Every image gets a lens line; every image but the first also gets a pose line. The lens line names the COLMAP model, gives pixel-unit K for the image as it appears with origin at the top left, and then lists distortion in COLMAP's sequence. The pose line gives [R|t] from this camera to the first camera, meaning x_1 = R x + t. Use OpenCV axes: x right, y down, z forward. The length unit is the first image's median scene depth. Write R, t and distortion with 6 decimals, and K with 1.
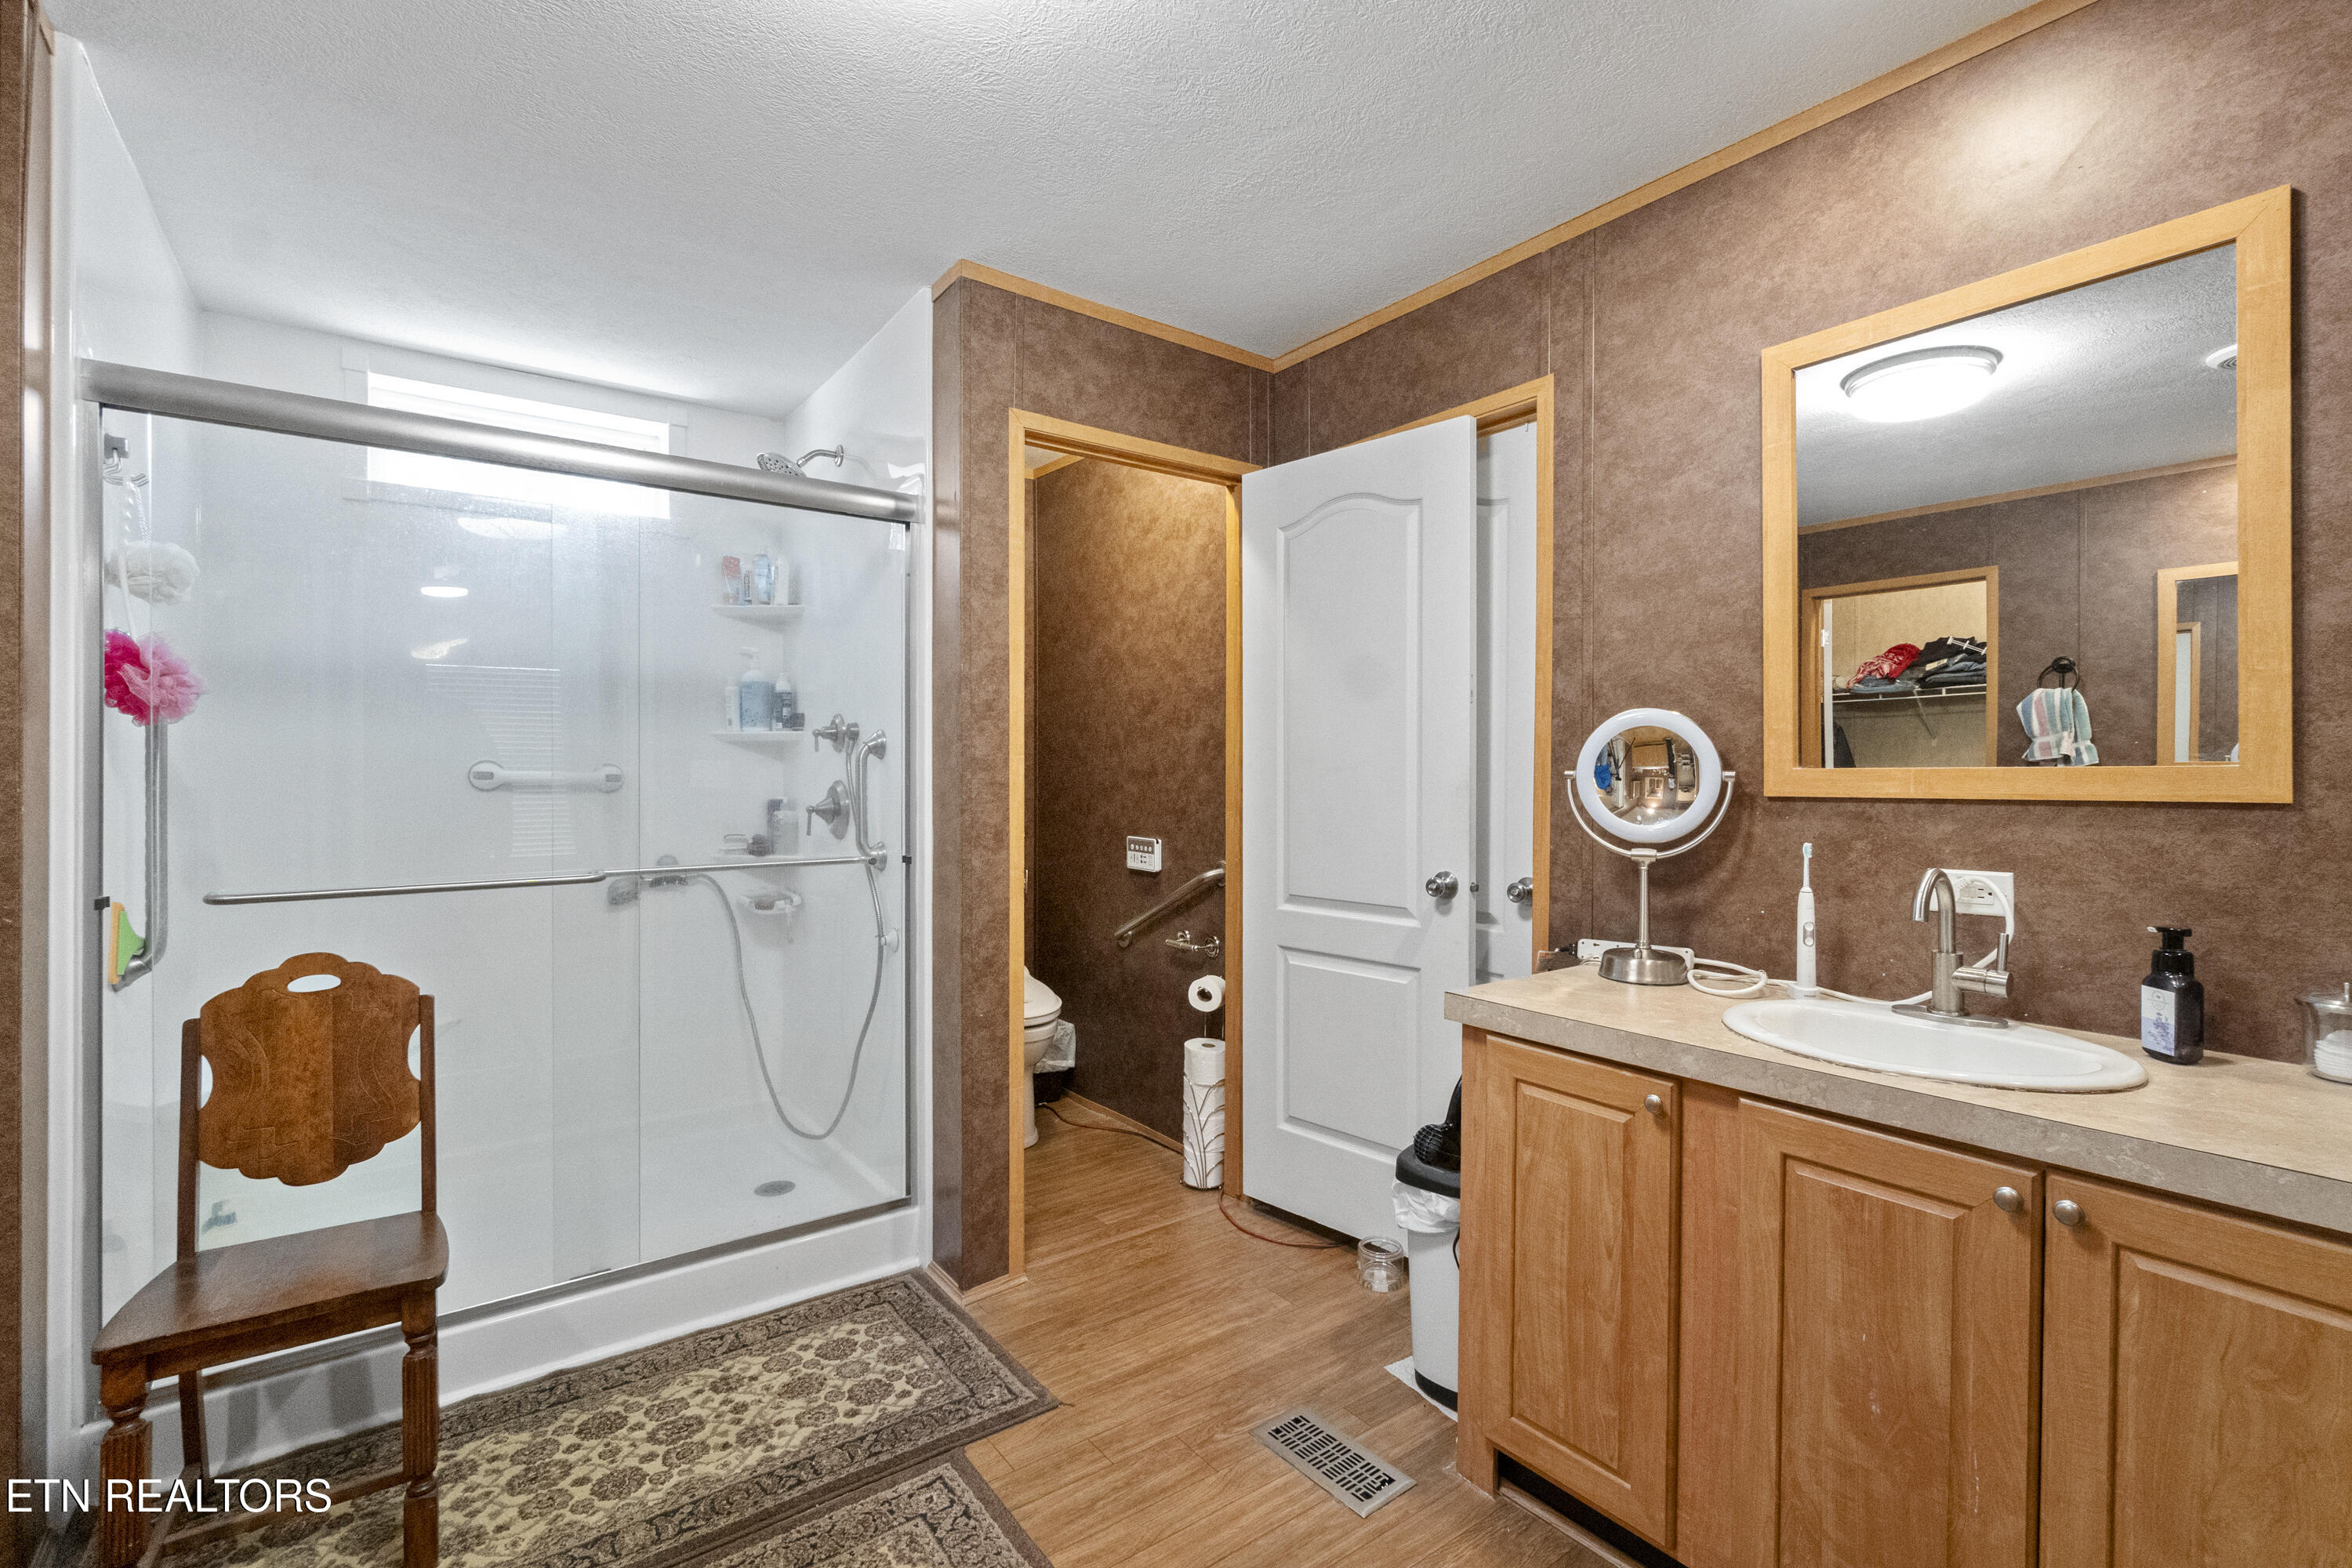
lens RADIAL K [[1039.7, 0, 1182.2], [0, 1039.7, 774.2], [0, 0, 1]] dist [0.000569, 0.000071]
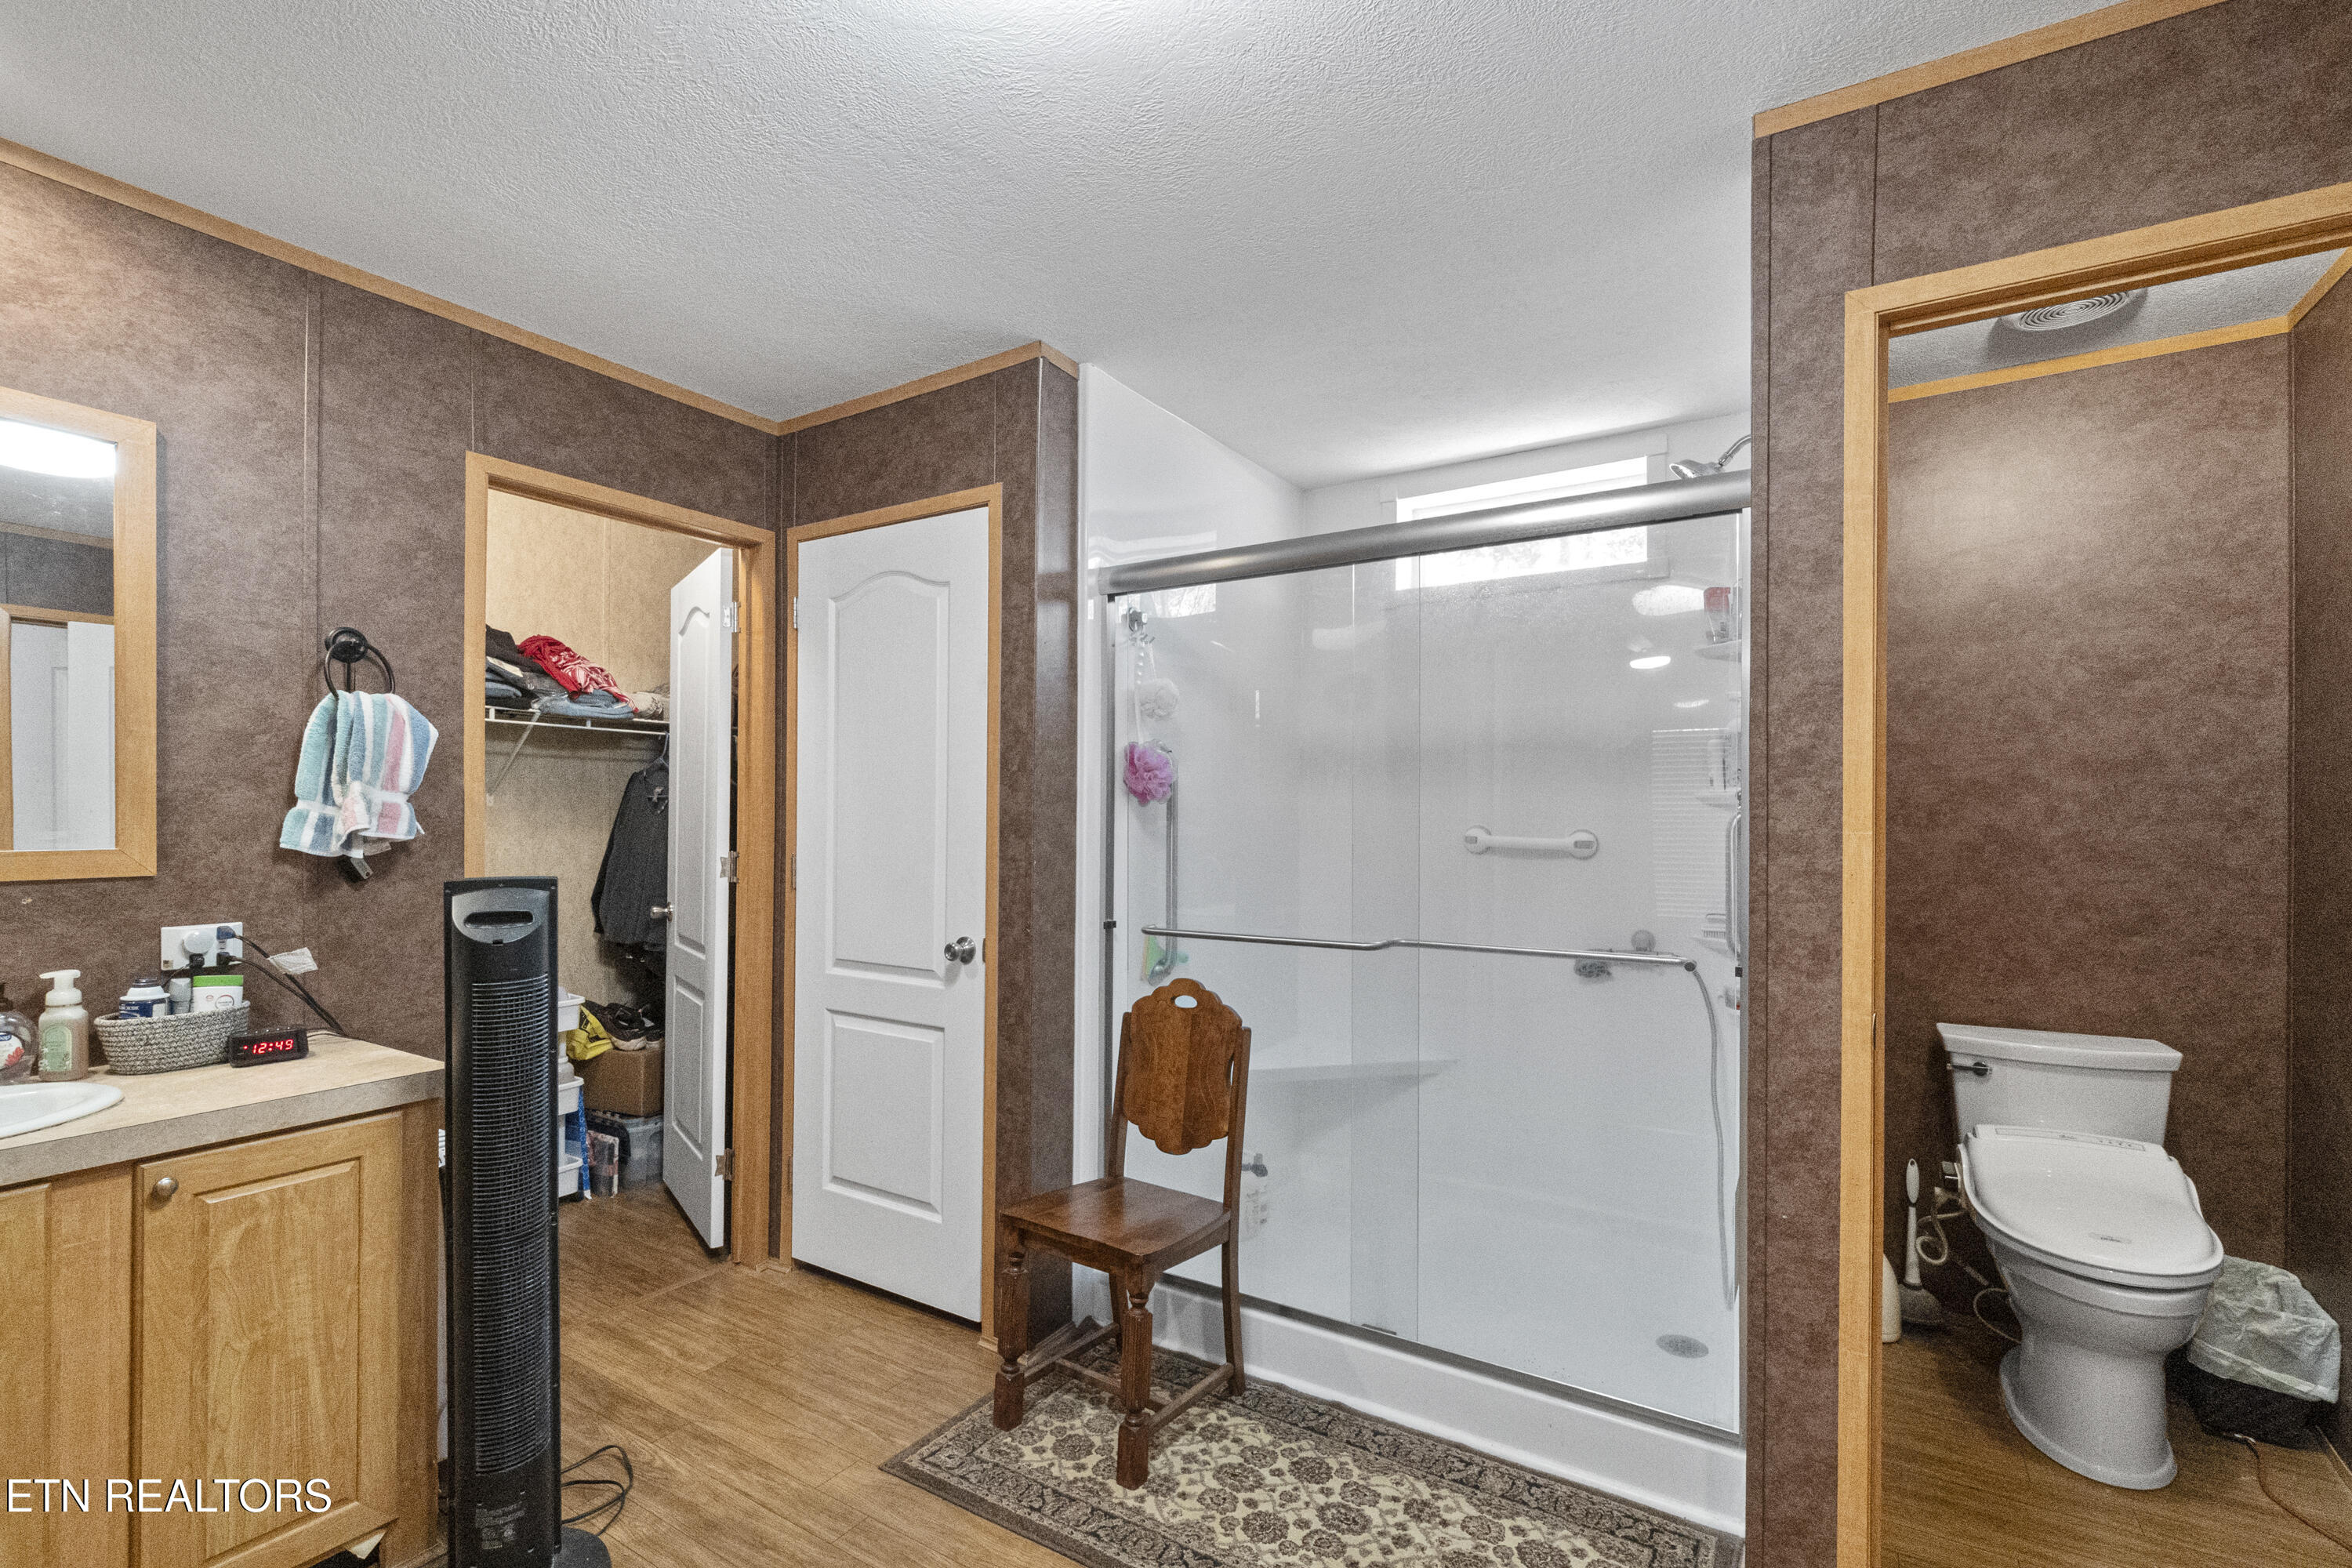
lens RADIAL K [[1063.2, 0, 1169.2], [0, 1063.2, 816.0], [0, 0, 1]] dist [-0.000390, 0.001140]
pose [[0.353168, 0.001622, -0.935559, 0.376159], [-0.007768, 0.999969, -0.001199, -0.028803], [0.935528, 0.007691, 0.353169, 0.463916]]
